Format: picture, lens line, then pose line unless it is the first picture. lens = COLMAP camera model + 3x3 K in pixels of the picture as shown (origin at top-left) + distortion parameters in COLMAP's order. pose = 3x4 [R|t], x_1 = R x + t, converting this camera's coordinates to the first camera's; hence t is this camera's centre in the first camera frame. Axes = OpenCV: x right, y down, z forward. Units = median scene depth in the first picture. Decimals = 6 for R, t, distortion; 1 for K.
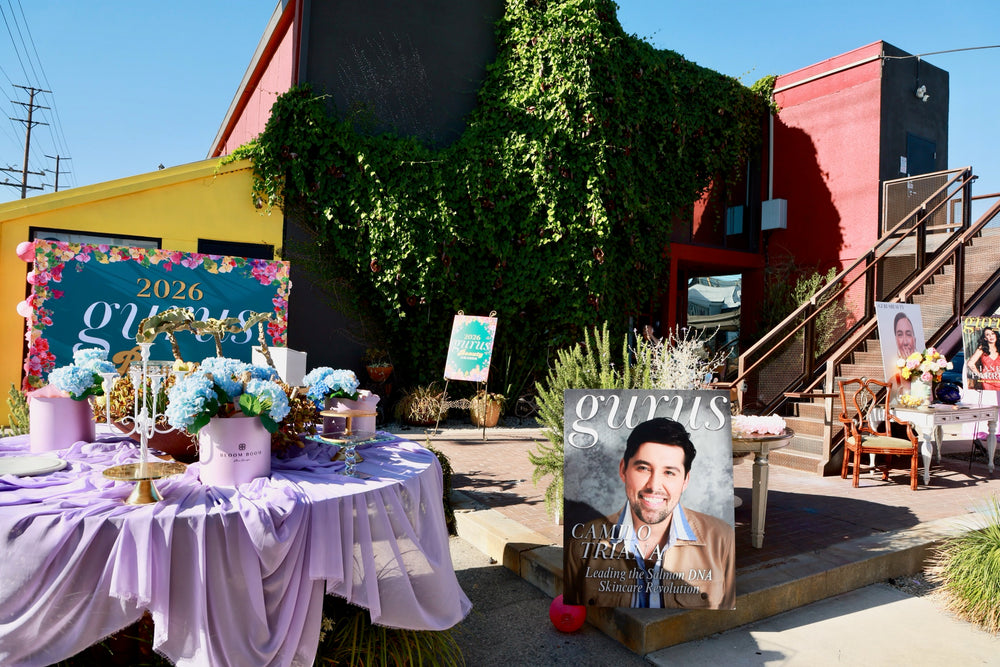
lens RADIAL K [[719.1, 0, 500.0], [0, 719.1, 333.5], [0, 0, 1]] dist [-0.039703, 0.003966]
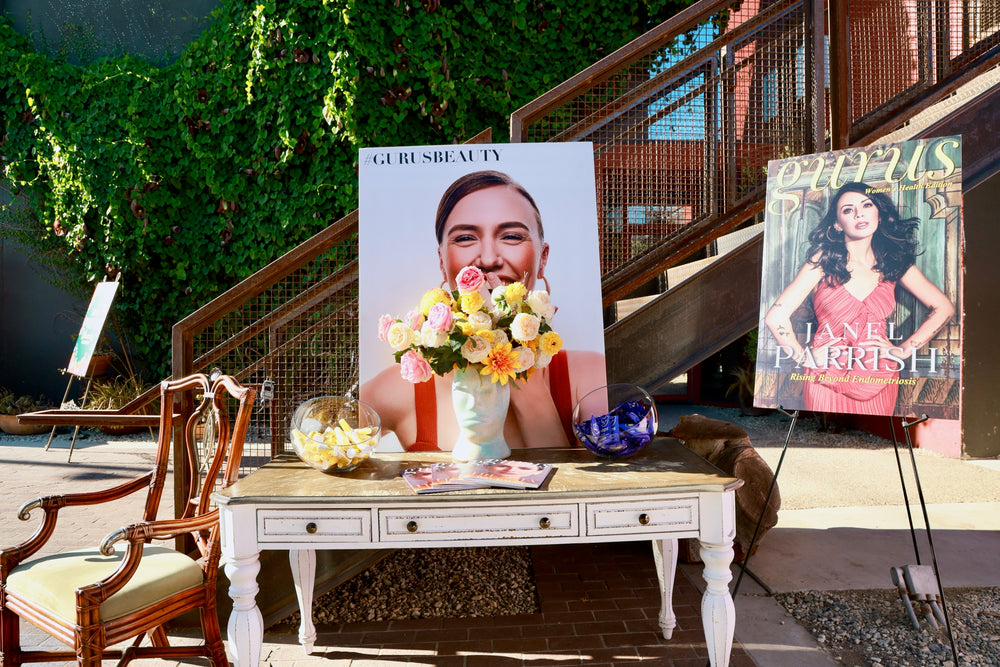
lens RADIAL K [[719.1, 0, 500.0], [0, 719.1, 333.5], [0, 0, 1]] dist [-0.039703, 0.003966]
pose [[0.836082, -0.031240, -0.547715, 0.727091], [0.033736, 0.999416, -0.005507, 0.047065], [0.547567, -0.013873, 0.836647, 0.688130]]
